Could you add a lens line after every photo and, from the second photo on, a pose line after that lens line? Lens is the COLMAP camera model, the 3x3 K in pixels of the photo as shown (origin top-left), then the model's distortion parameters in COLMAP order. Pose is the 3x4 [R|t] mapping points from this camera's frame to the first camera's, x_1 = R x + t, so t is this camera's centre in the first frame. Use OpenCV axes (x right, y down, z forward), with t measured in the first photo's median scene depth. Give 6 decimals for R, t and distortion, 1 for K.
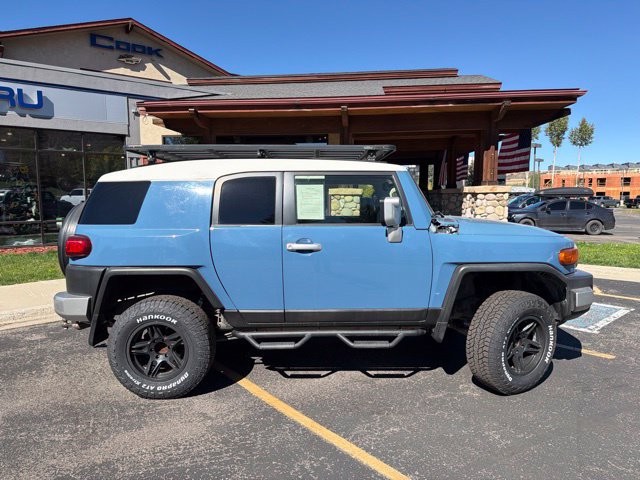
lens RADIAL K [[452.5, 0, 321.7], [0, 452.5, 240.3], [0, 0, 1]] dist [0.048168, -0.054273]
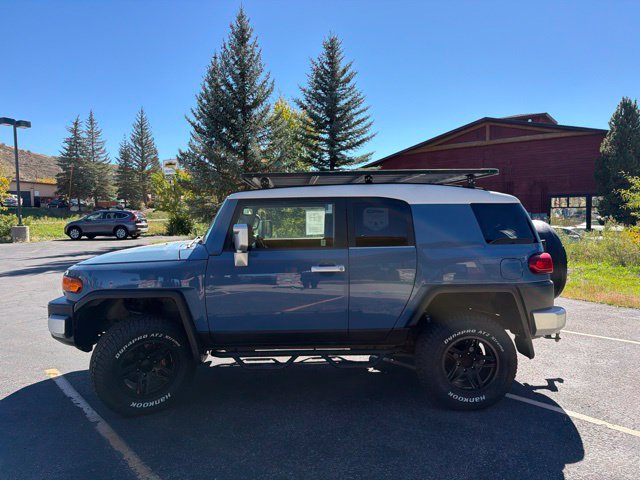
lens RADIAL K [[452.5, 0, 321.6], [0, 452.5, 244.0], [0, 0, 1]] dist [0.048168, -0.054273]
pose [[-0.997903, 0.028527, -0.058094, 0.038511], [0.018583, 0.986114, 0.165025, -0.258038], [0.061995, 0.163600, -0.984577, 2.486254]]
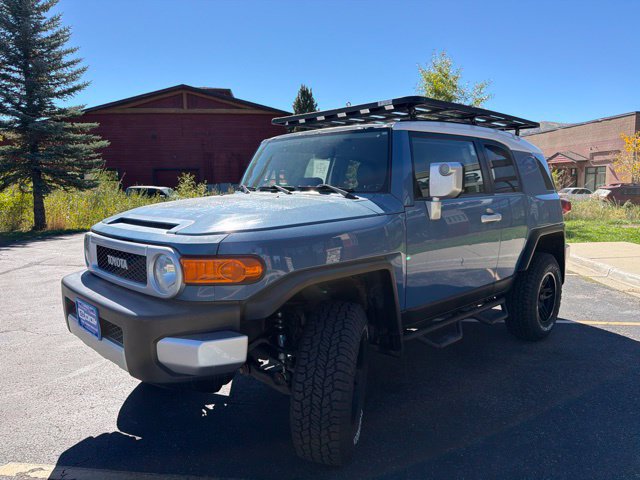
lens RADIAL K [[452.5, 0, 320.8], [0, 452.5, 241.7], [0, 0, 1]] dist [0.048168, -0.054273]
pose [[-0.703267, 0.107849, -0.702698, 0.852070], [-0.054256, 0.977402, 0.204310, -0.154372], [0.708852, 0.181810, -0.681523, 1.883032]]
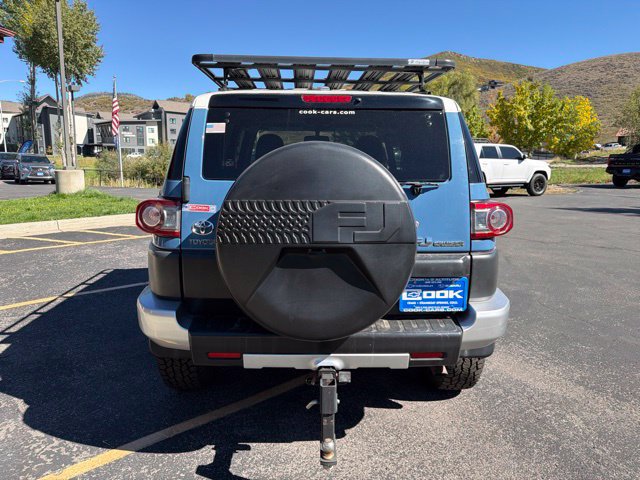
lens RADIAL K [[452.5, 0, 319.7], [0, 452.5, 240.5], [0, 0, 1]] dist [0.048168, -0.054273]
pose [[-0.042756, -0.172650, 0.984055, -1.162776], [0.082323, 0.980997, 0.175691, -0.086591], [-0.995688, 0.088522, -0.027730, 1.276639]]
